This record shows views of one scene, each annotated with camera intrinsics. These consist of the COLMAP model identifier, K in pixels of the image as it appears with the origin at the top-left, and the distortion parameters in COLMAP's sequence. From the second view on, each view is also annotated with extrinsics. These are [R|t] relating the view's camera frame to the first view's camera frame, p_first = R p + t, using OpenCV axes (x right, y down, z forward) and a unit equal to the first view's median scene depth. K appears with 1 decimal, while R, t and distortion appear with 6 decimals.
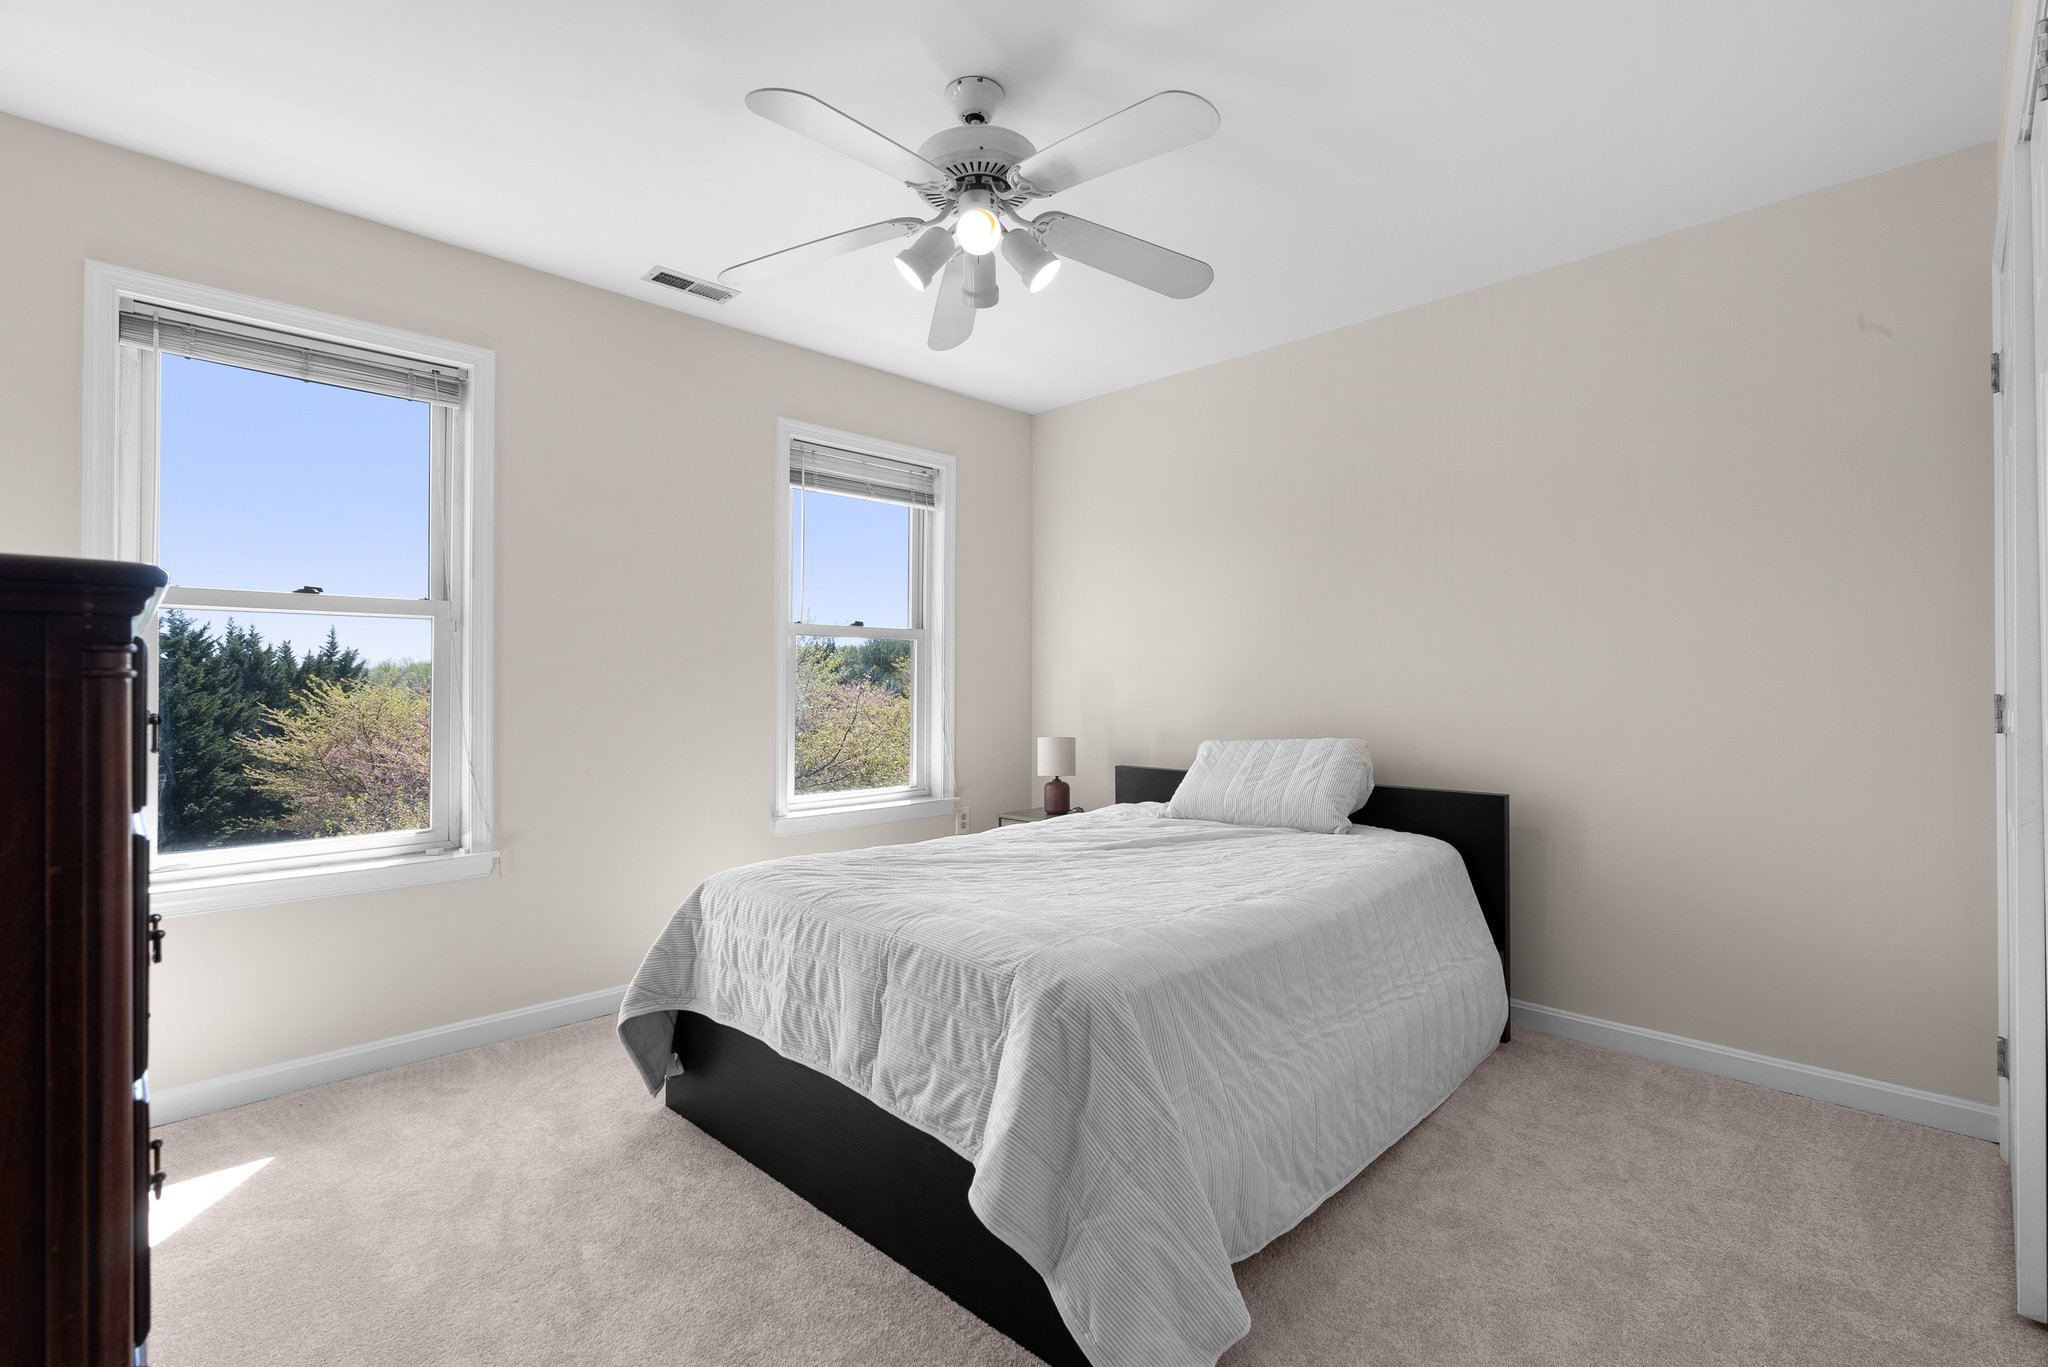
lens RADIAL K [[929.4, 0, 1025.7], [0, 929.4, 693.4], [0, 0, 1]] dist [-0.000955, 0.000713]
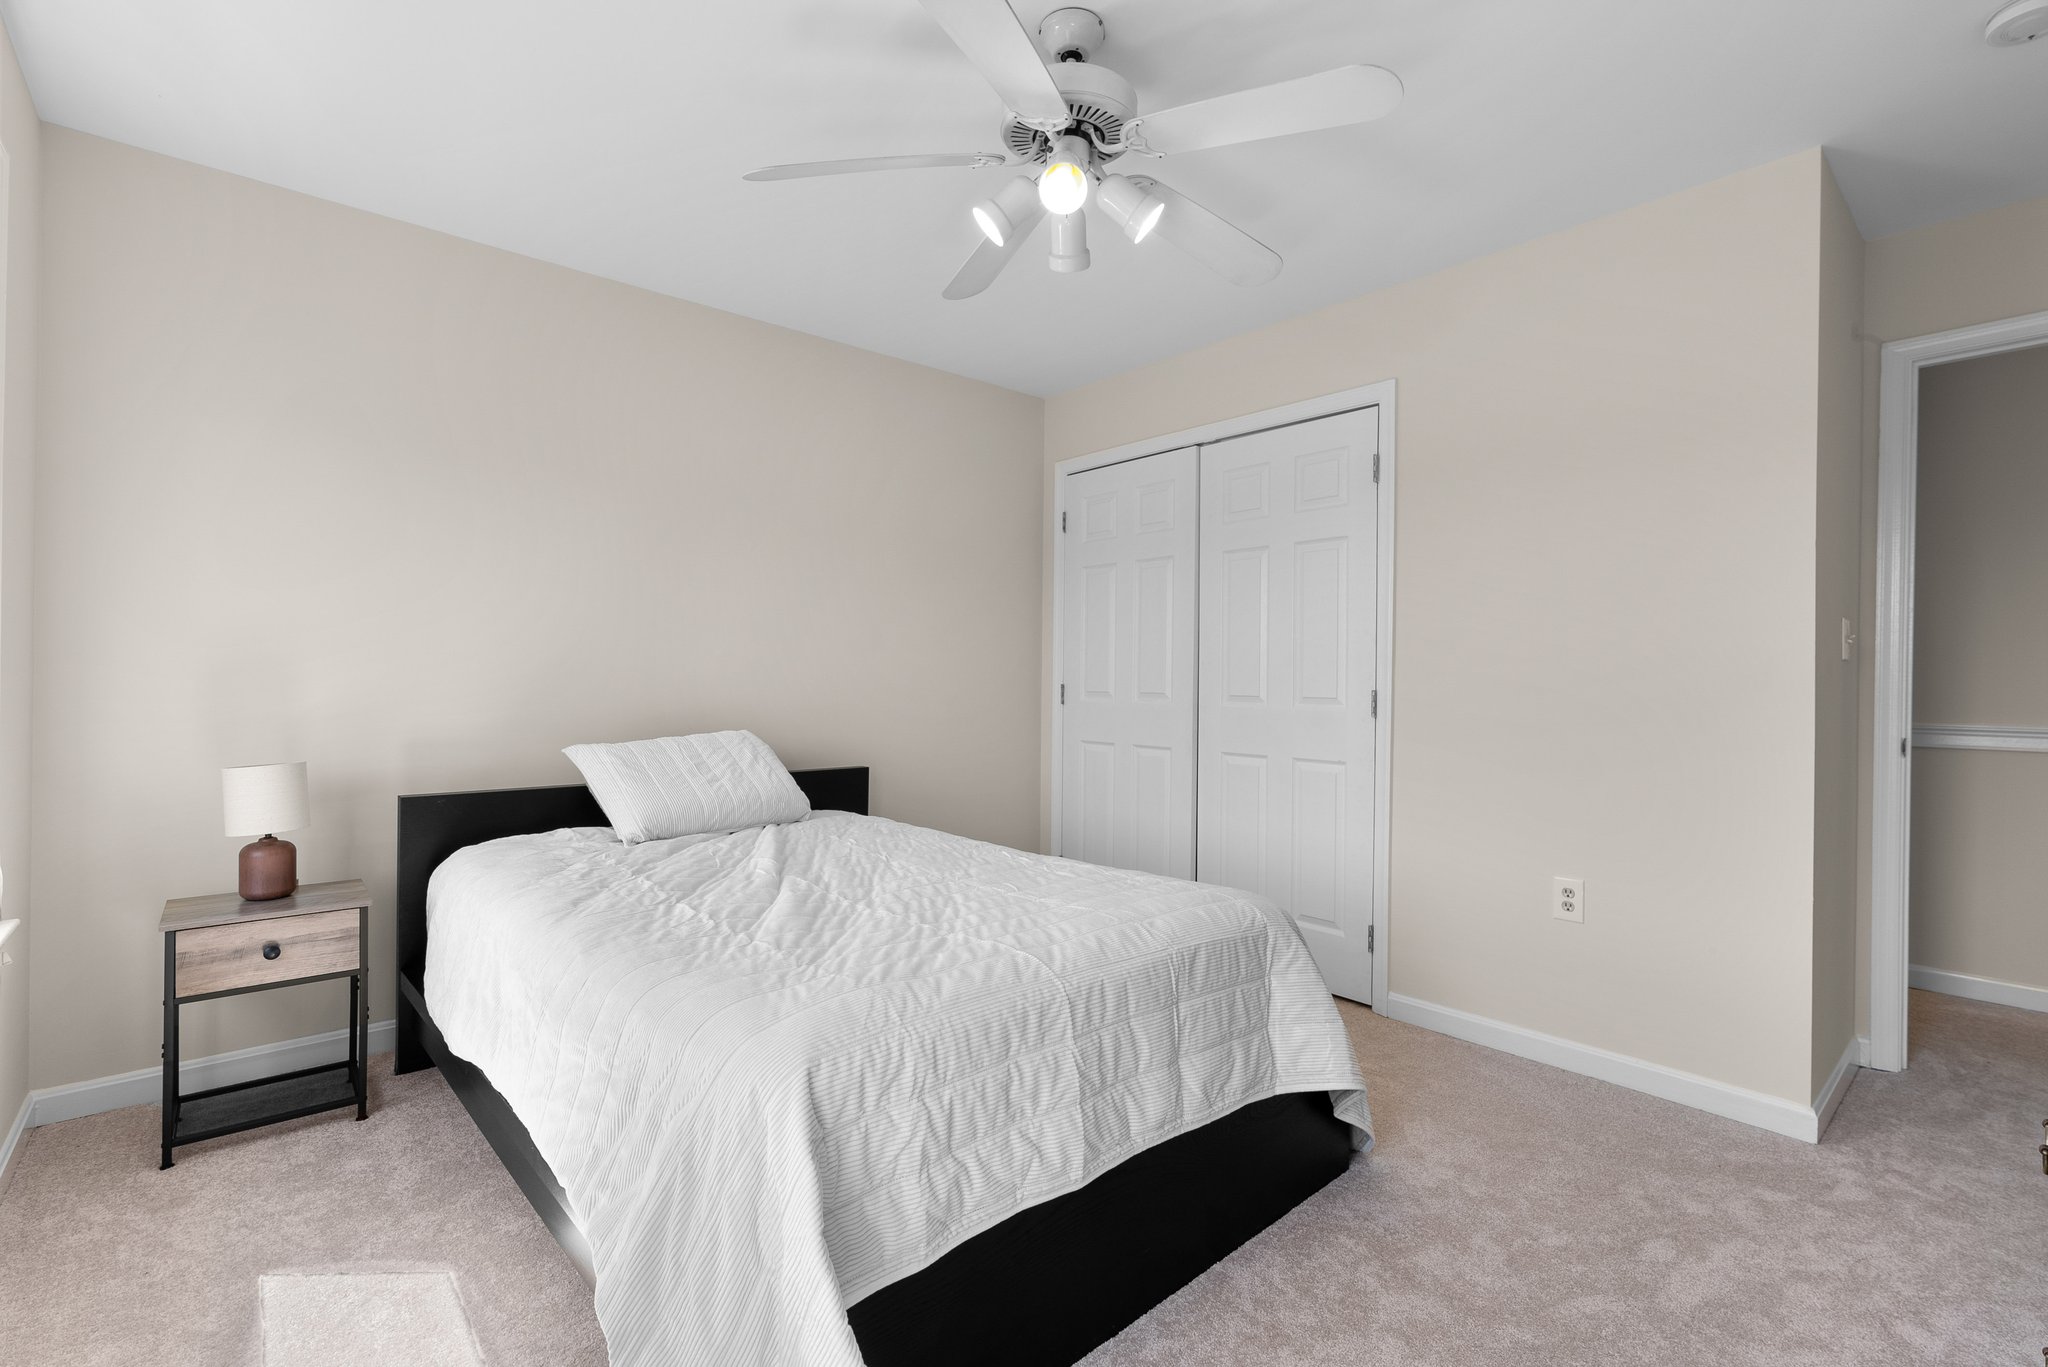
lens RADIAL K [[929.4, 0, 1022.3], [0, 929.4, 690.2], [0, 0, 1]] dist [-0.000955, 0.000713]
pose [[0.049621, -0.002144, 0.998766, -1.068454], [-0.010638, 0.999940, 0.002675, -0.003249], [-0.998711, -0.010757, 0.049595, 1.091233]]
